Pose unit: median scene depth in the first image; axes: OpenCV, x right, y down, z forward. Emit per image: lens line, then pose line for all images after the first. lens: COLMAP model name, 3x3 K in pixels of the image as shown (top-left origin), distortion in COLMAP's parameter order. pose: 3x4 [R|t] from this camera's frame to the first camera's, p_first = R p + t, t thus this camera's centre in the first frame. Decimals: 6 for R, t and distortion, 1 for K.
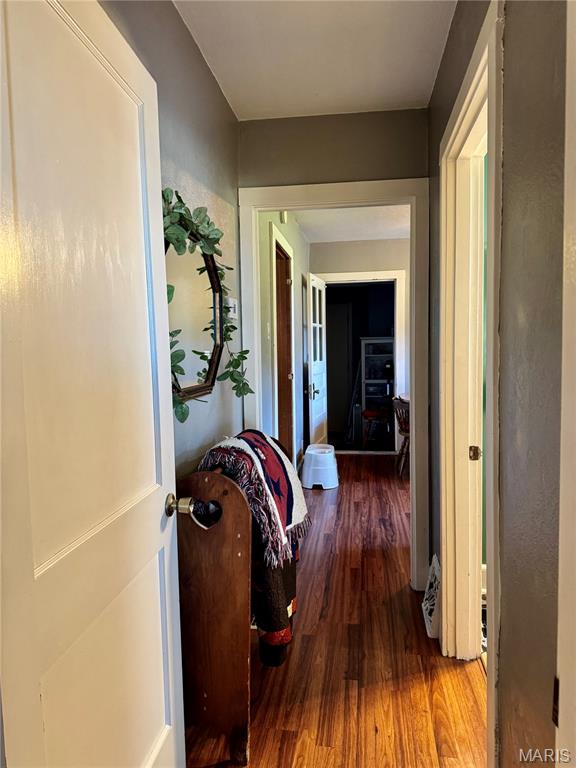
lens RADIAL K [[539.6, 0, 288.0], [0, 539.6, 384.0], [0, 0, 1]] dist [0.078076, -0.099158]
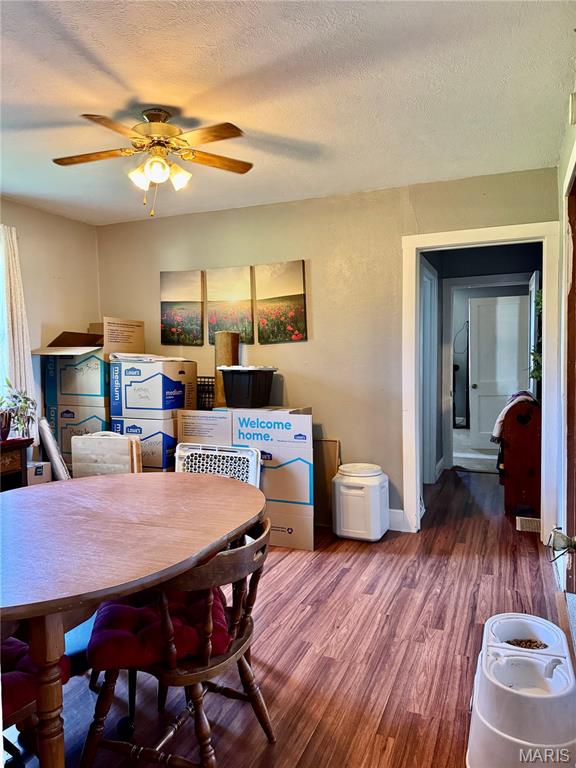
lens RADIAL K [[539.6, 0, 288.0], [0, 539.6, 384.0], [0, 0, 1]] dist [0.078076, -0.099158]
pose [[-0.967703, 0.017417, 0.251492, 0.152700], [0.046511, 0.992819, 0.110211, -0.123551], [-0.247767, 0.118349, -0.961564, 1.821063]]
